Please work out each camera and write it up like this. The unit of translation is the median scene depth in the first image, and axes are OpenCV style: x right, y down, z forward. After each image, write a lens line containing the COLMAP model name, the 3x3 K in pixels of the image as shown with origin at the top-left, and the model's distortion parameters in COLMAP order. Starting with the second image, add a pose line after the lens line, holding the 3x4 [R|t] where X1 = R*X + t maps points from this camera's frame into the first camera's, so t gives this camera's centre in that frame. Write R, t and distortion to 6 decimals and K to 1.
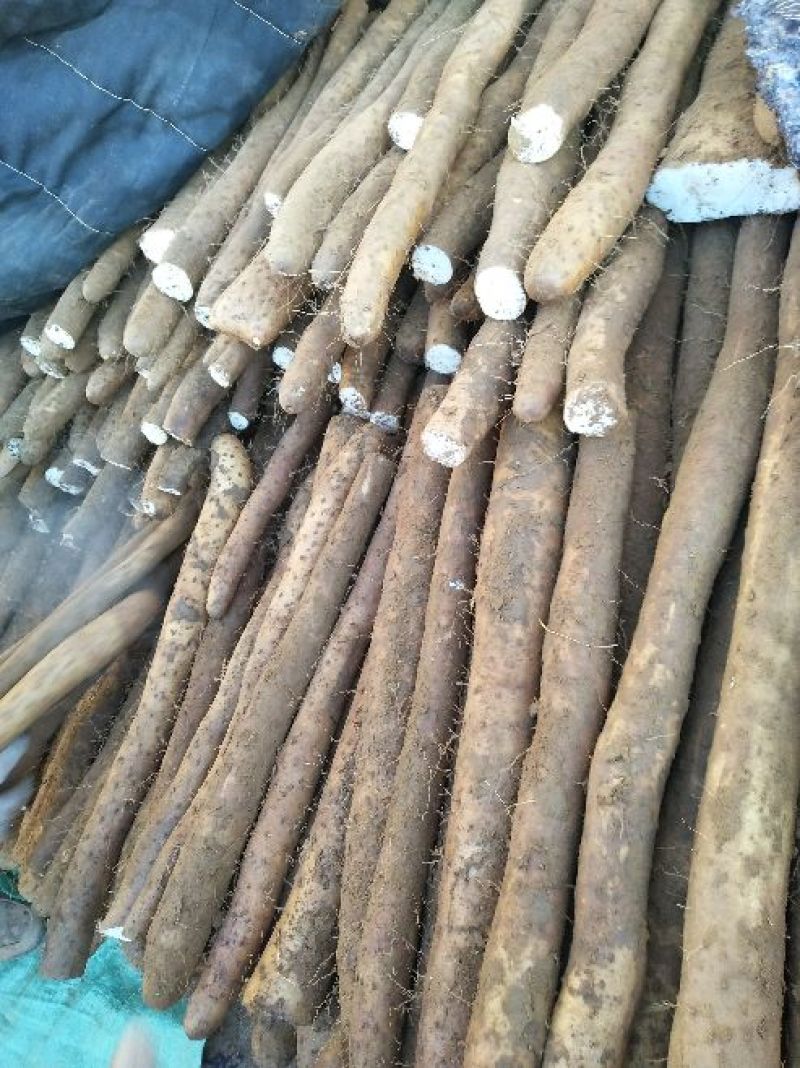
lens RADIAL K [[769.6, 0, 381.0], [0, 769.6, 529.9], [0, 0, 1]] dist [0.073448, -0.086701]
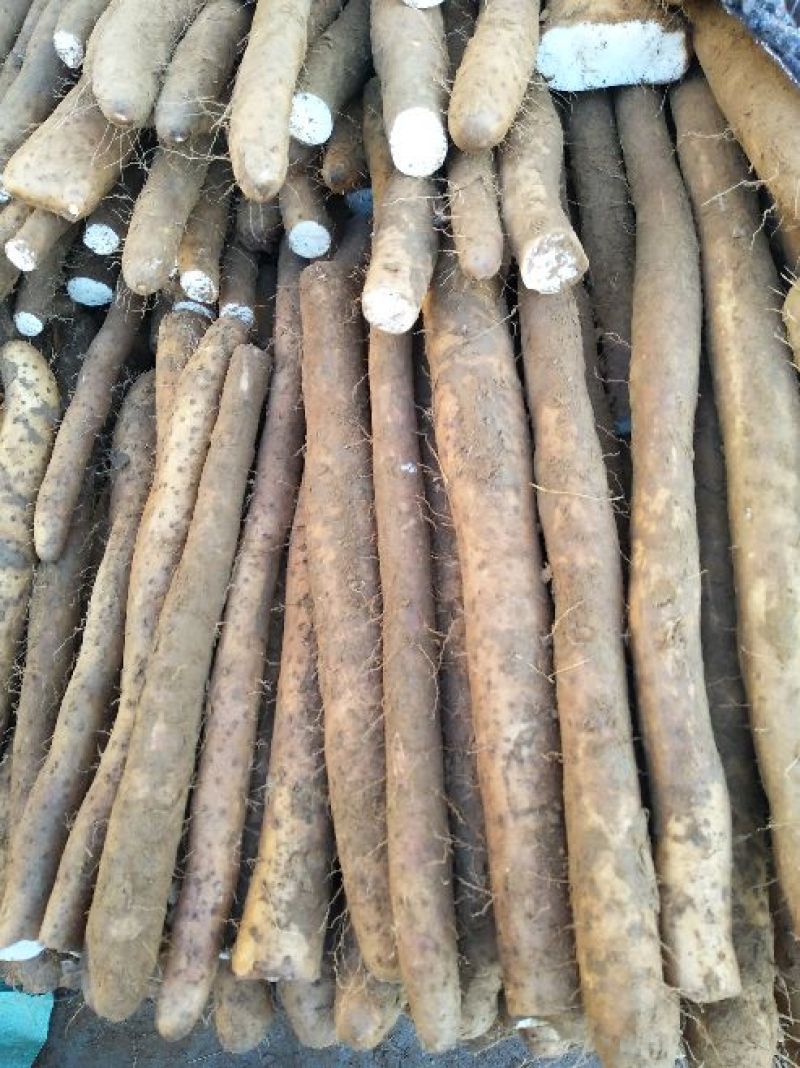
lens RADIAL K [[769.6, 0, 381.0], [0, 769.6, 529.9], [0, 0, 1]] dist [0.073448, -0.086701]
pose [[0.930874, -0.097447, 0.352106, -0.253625], [0.080467, 0.994791, 0.062579, 0.083832], [-0.356370, -0.029920, 0.933866, 0.164325]]
